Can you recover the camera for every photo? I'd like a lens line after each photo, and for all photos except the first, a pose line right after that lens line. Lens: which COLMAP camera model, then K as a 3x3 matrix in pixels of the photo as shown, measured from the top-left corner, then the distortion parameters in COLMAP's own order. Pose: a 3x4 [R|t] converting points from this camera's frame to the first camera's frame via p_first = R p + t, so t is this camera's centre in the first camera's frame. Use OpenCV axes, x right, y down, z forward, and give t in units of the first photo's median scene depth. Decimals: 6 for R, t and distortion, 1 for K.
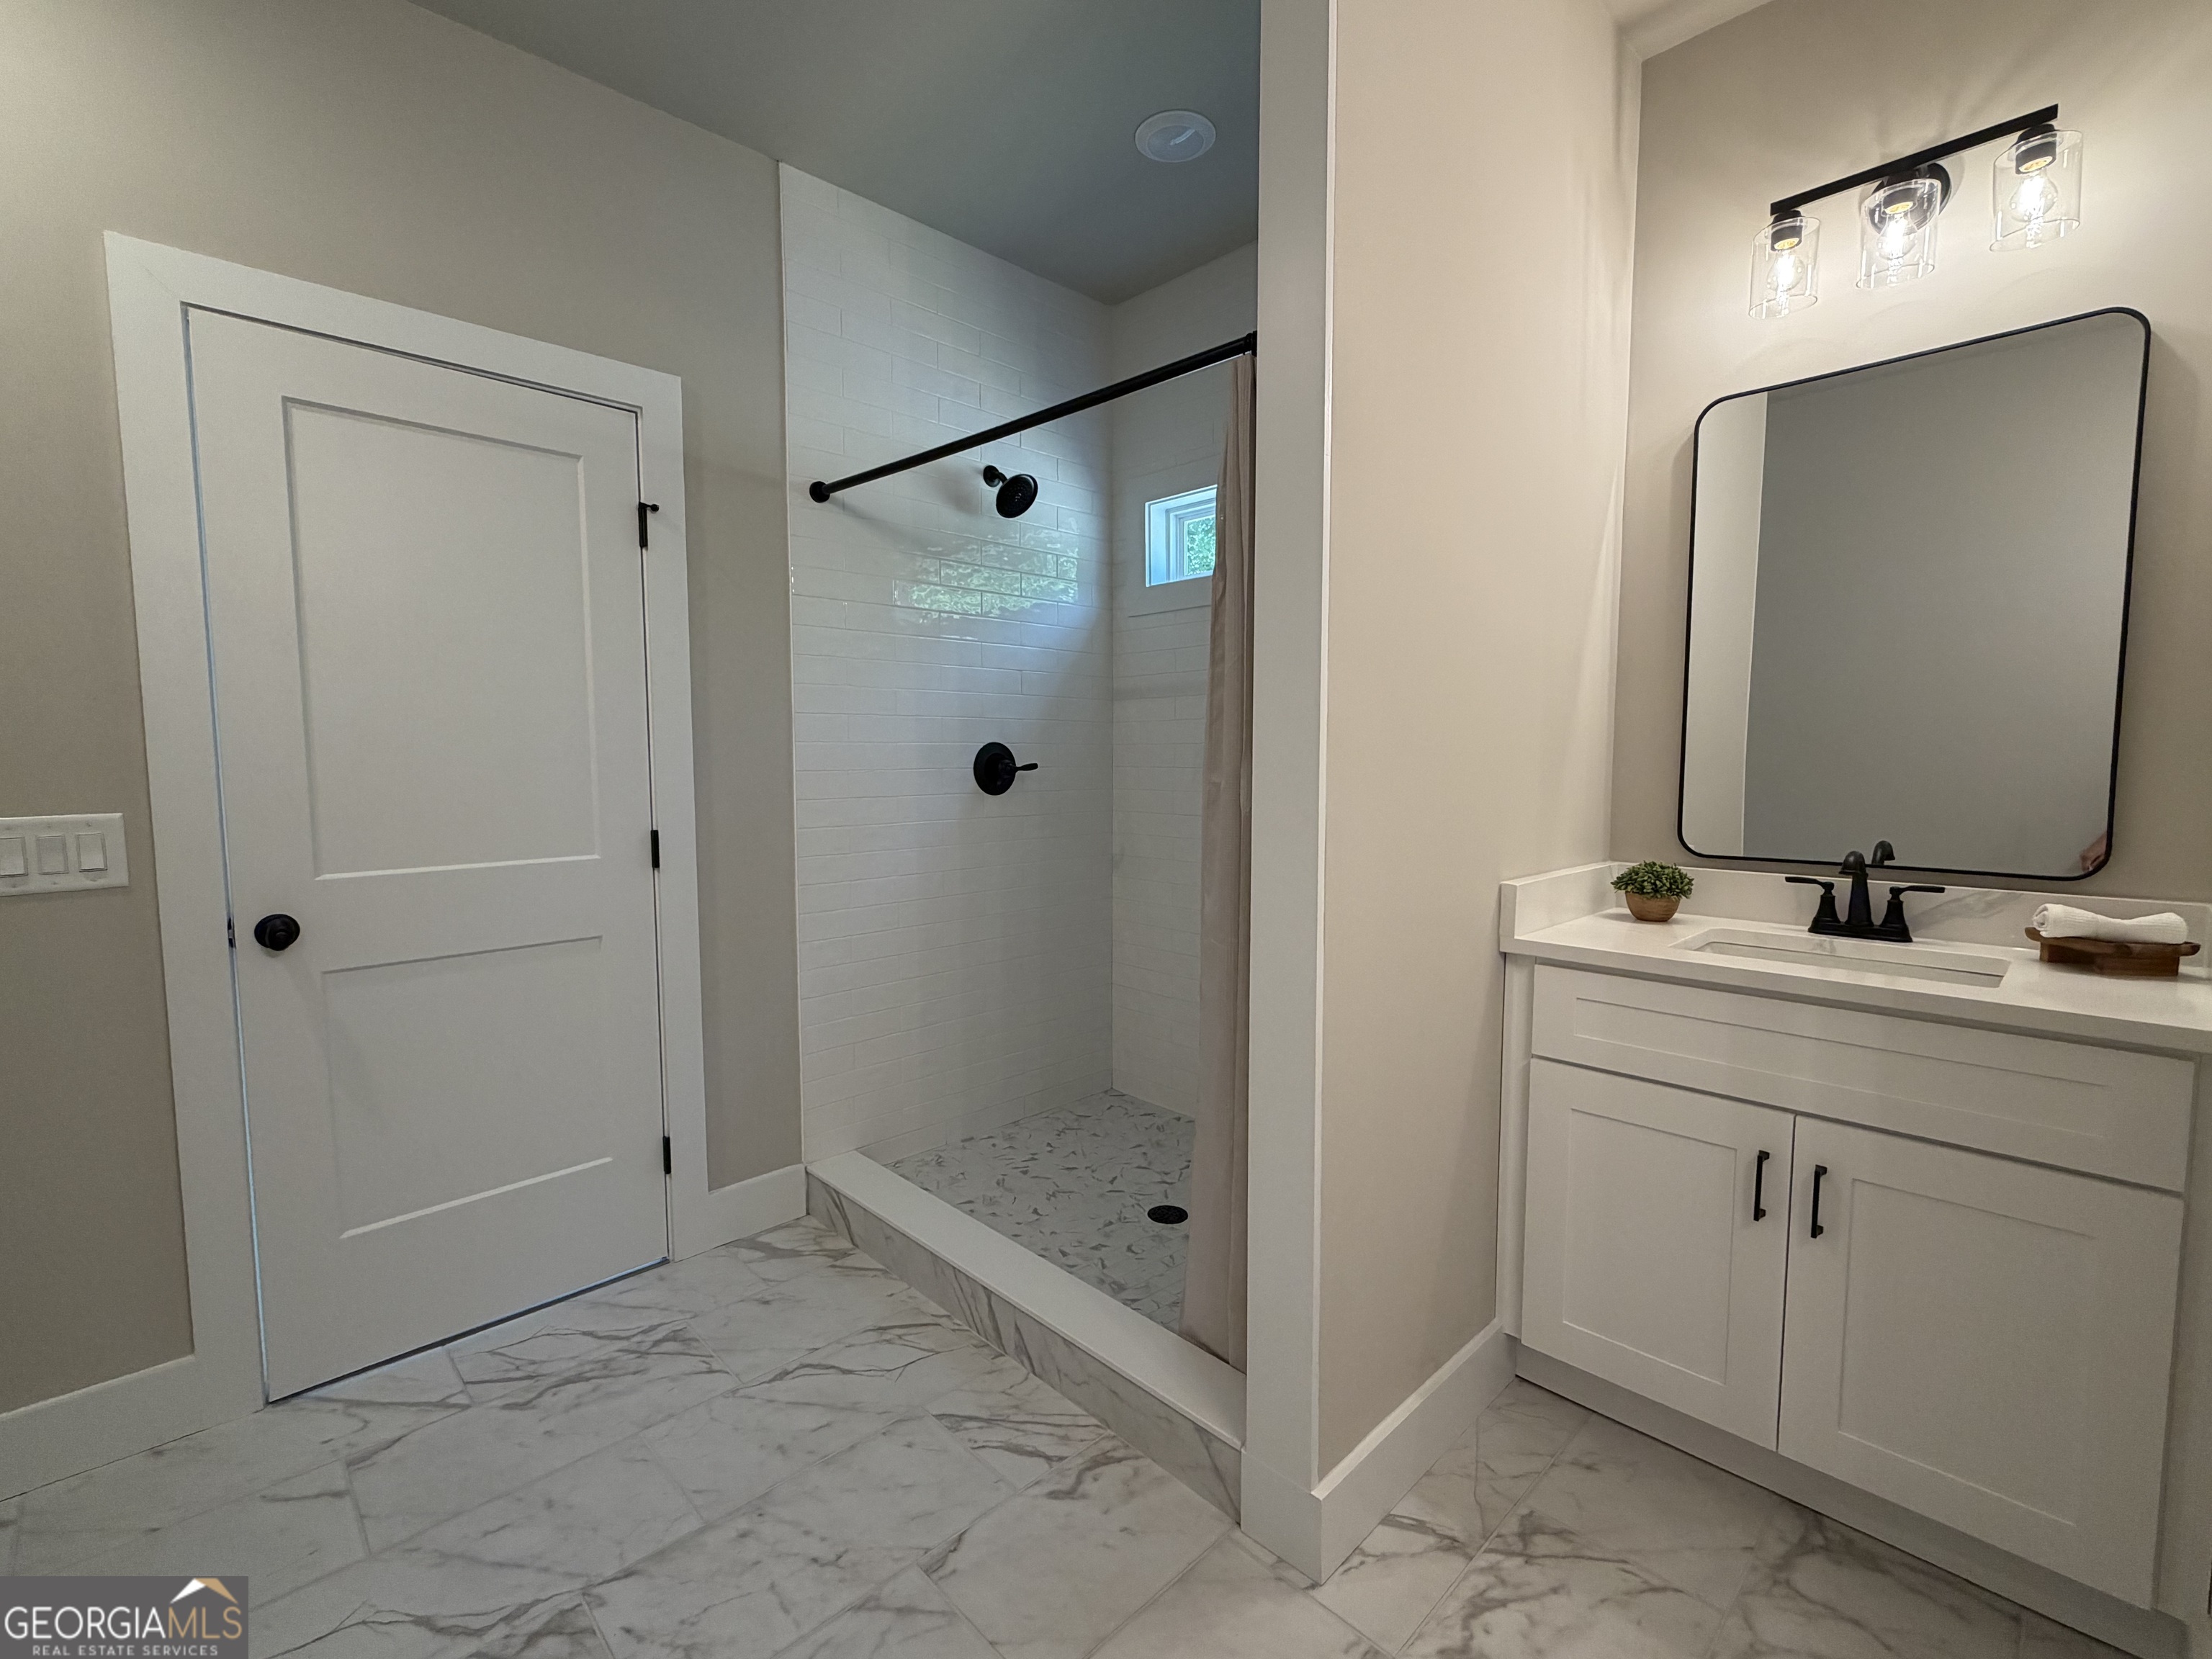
lens RADIAL K [[983.3, 0, 1097.1], [0, 983.3, 826.5], [0, 0, 1]] dist [0.002927, 0.000302]
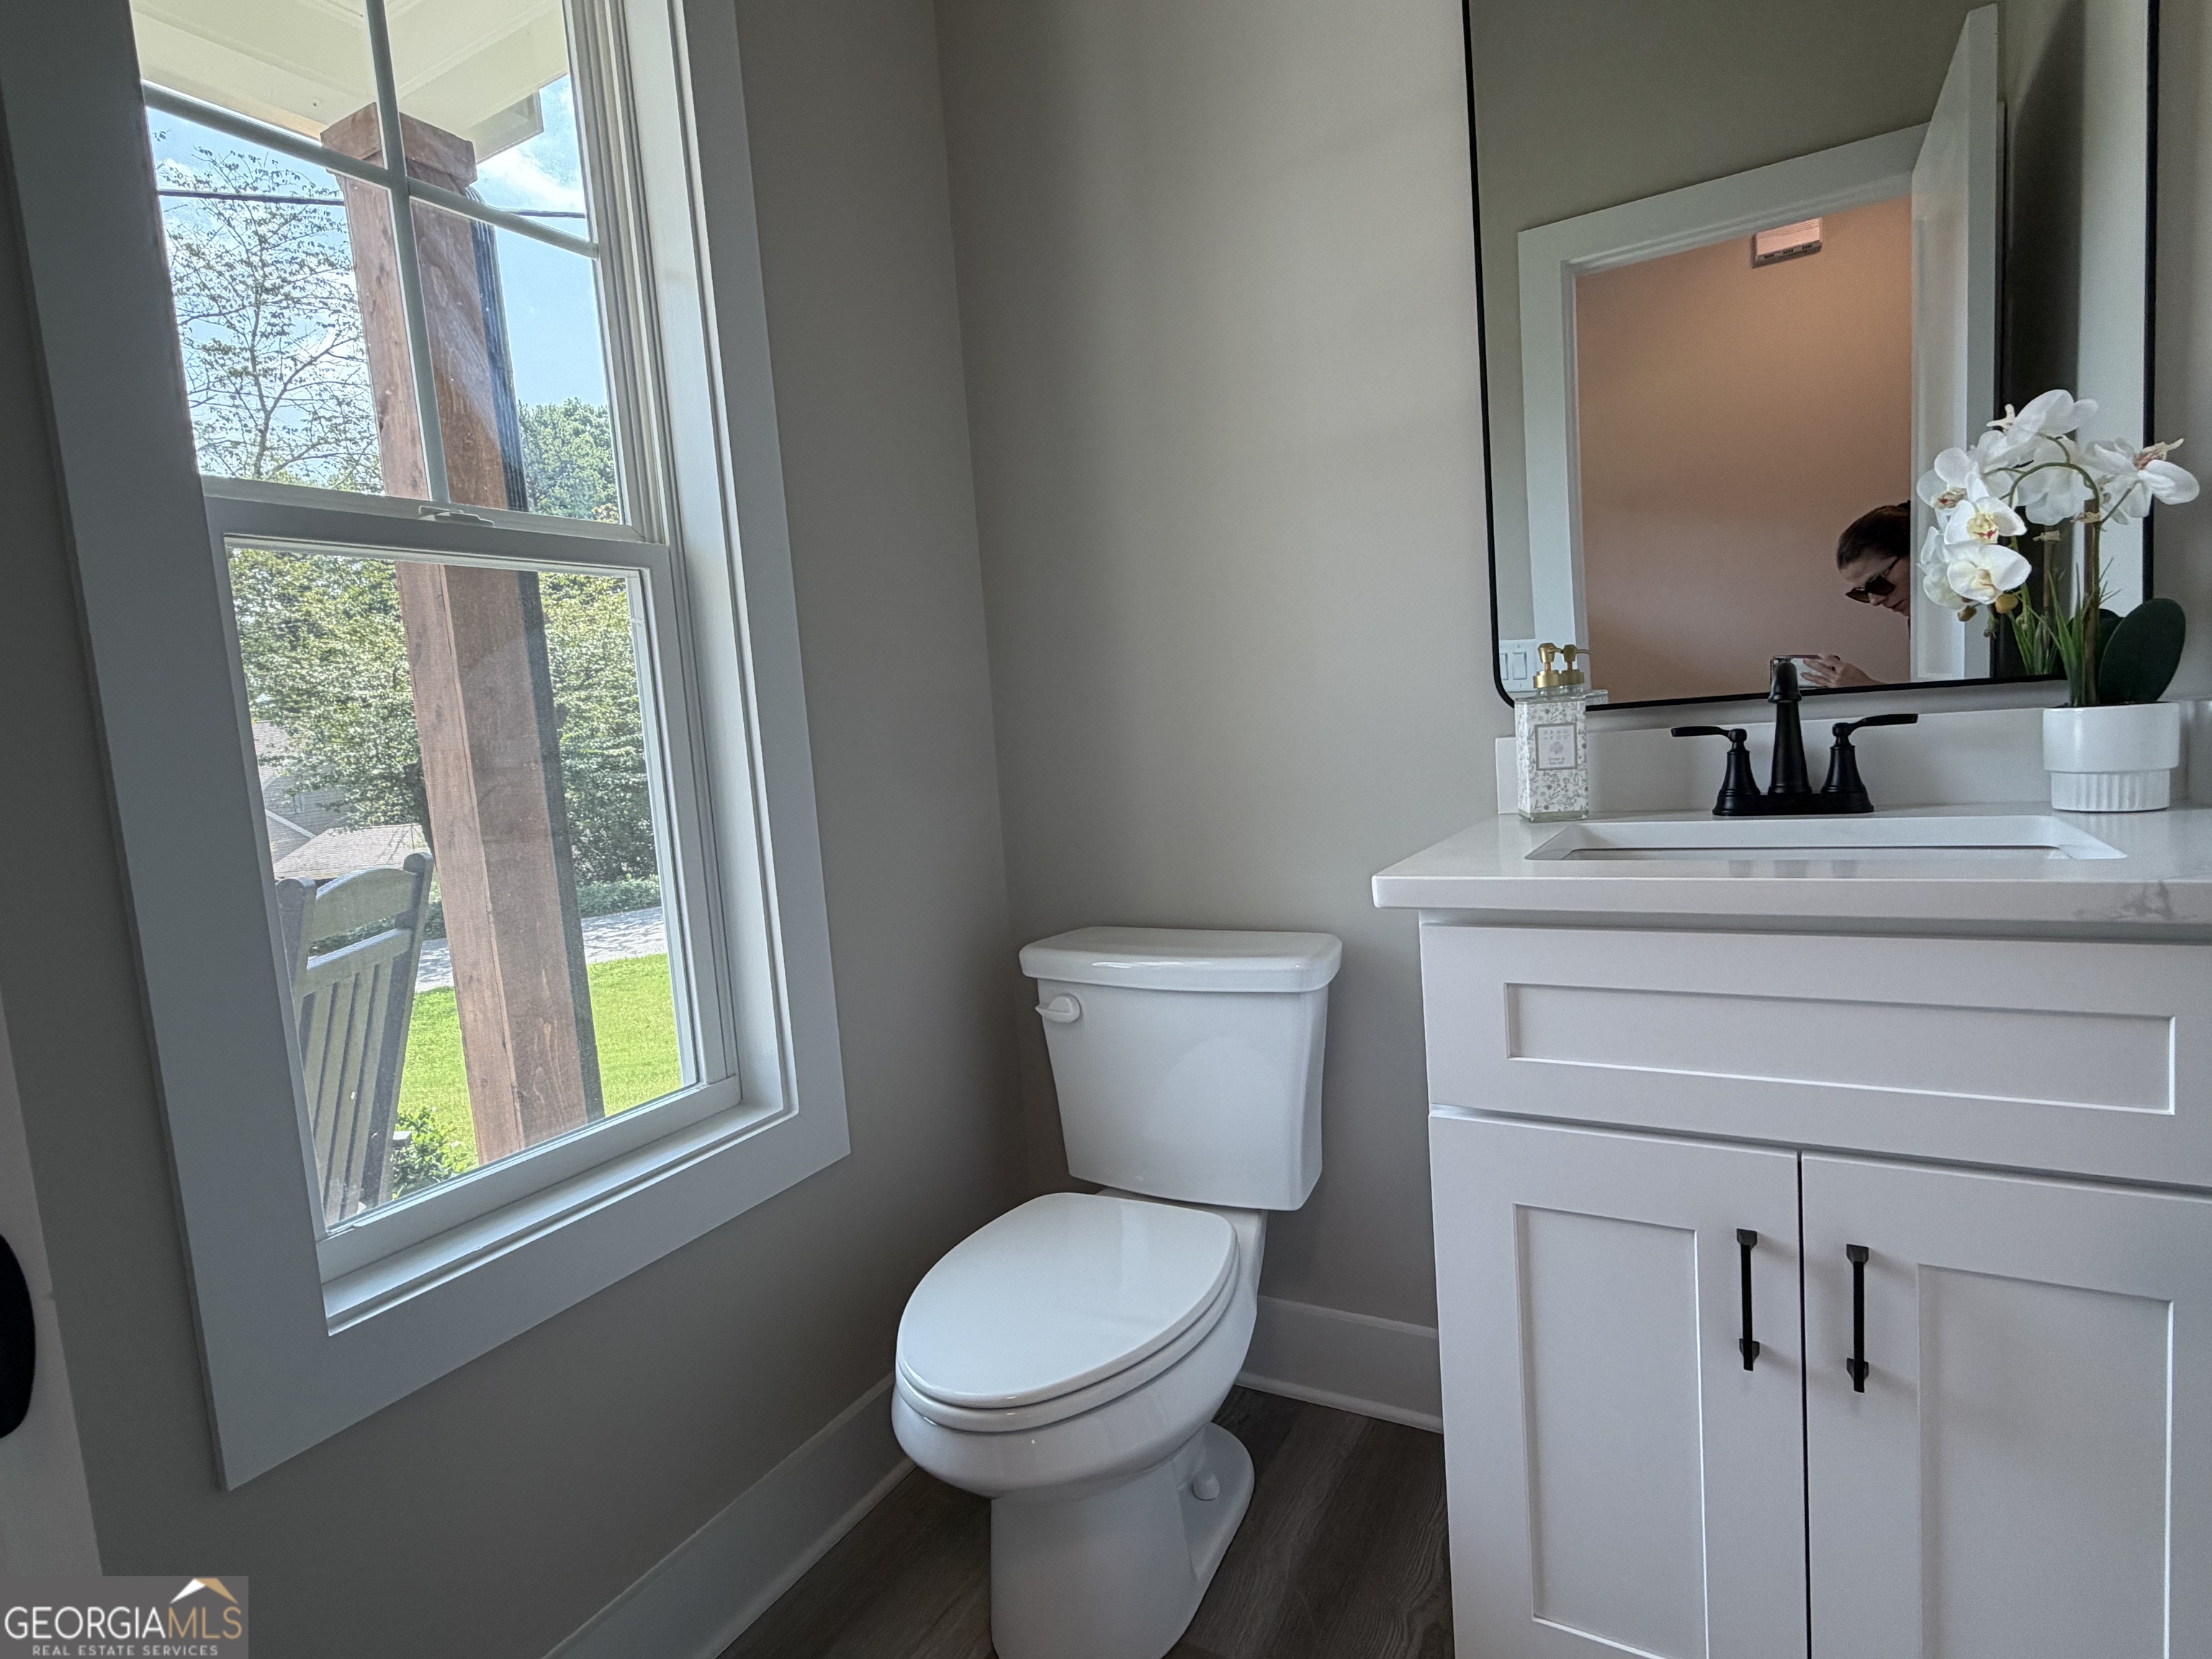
lens RADIAL K [[1155.9, 0, 1111.1], [0, 1155.9, 820.4], [0, 0, 1]] dist [0.000098, 0.000131]
pose [[0.958451, -0.100058, 0.267134, 0.211417], [0.097291, 0.994976, 0.023609, 0.067662], [-0.268155, 0.003362, 0.963370, 0.491897]]
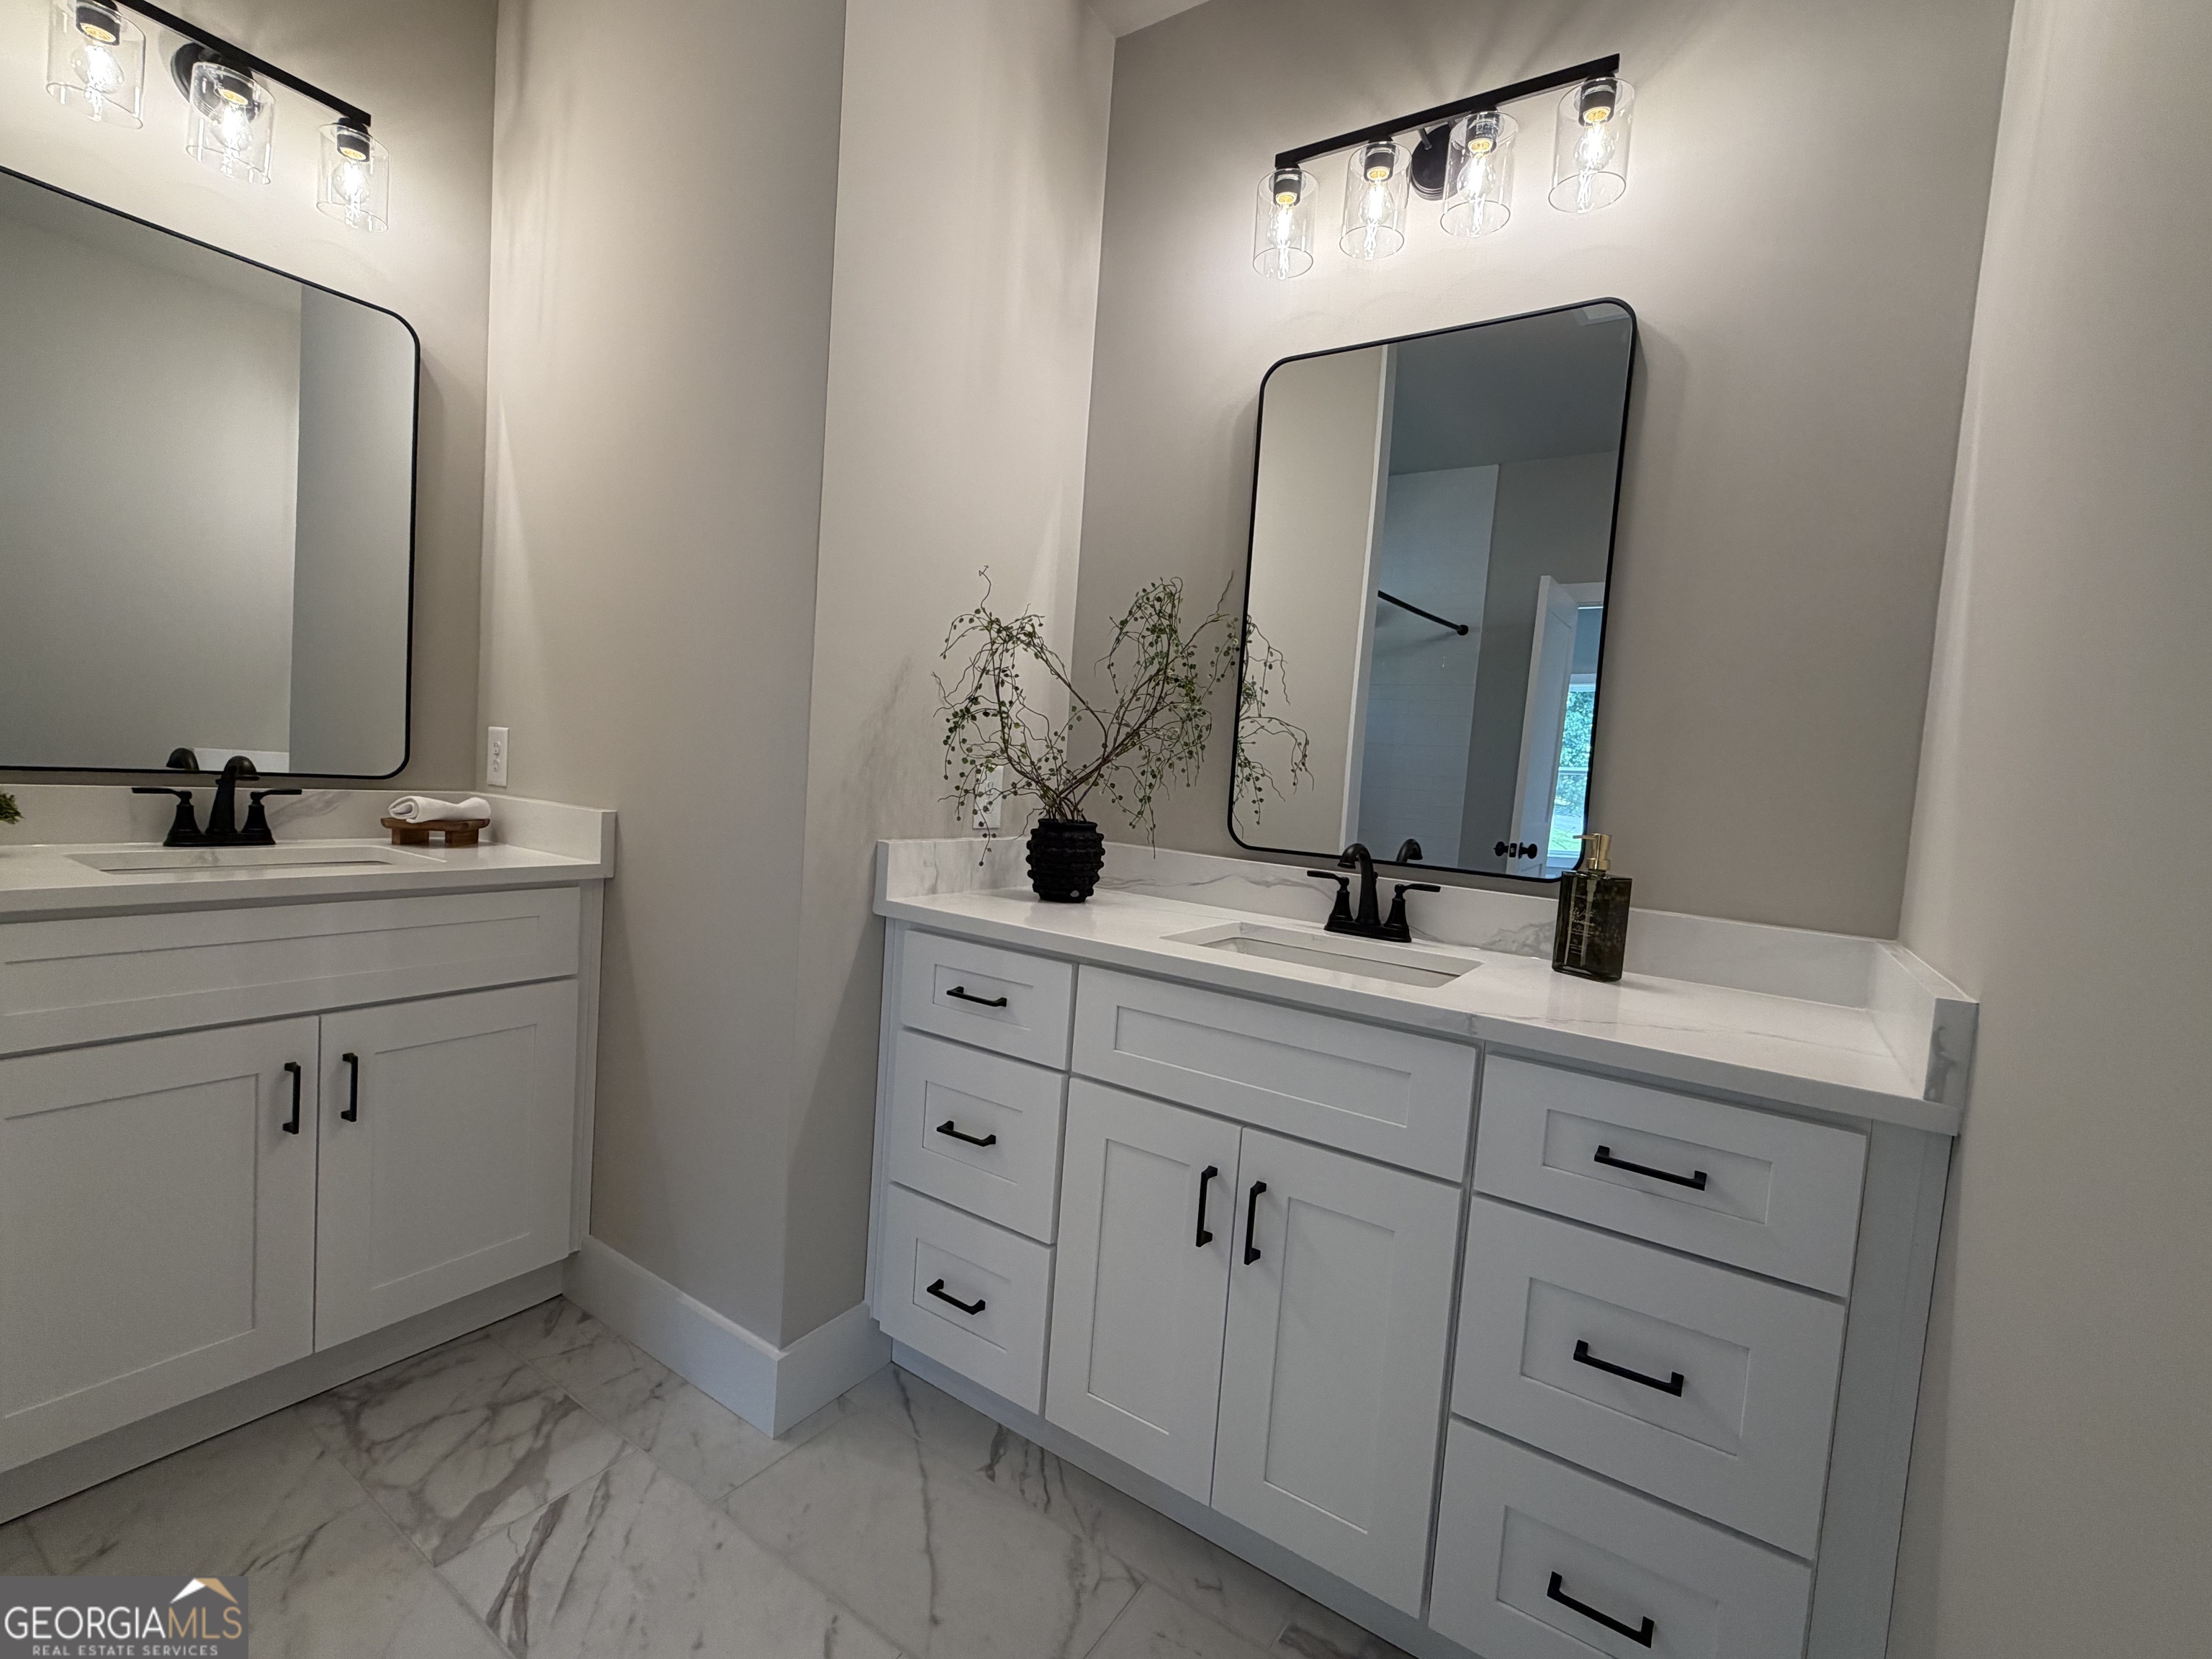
lens RADIAL K [[983.3, 0, 1105.0], [0, 983.3, 836.8], [0, 0, 1]] dist [0.002927, 0.000302]
pose [[-0.227481, -0.077203, 0.970717, -0.420102], [0.008025, 0.996670, 0.081147, 0.035905], [-0.973749, 0.026250, -0.226104, 0.423833]]
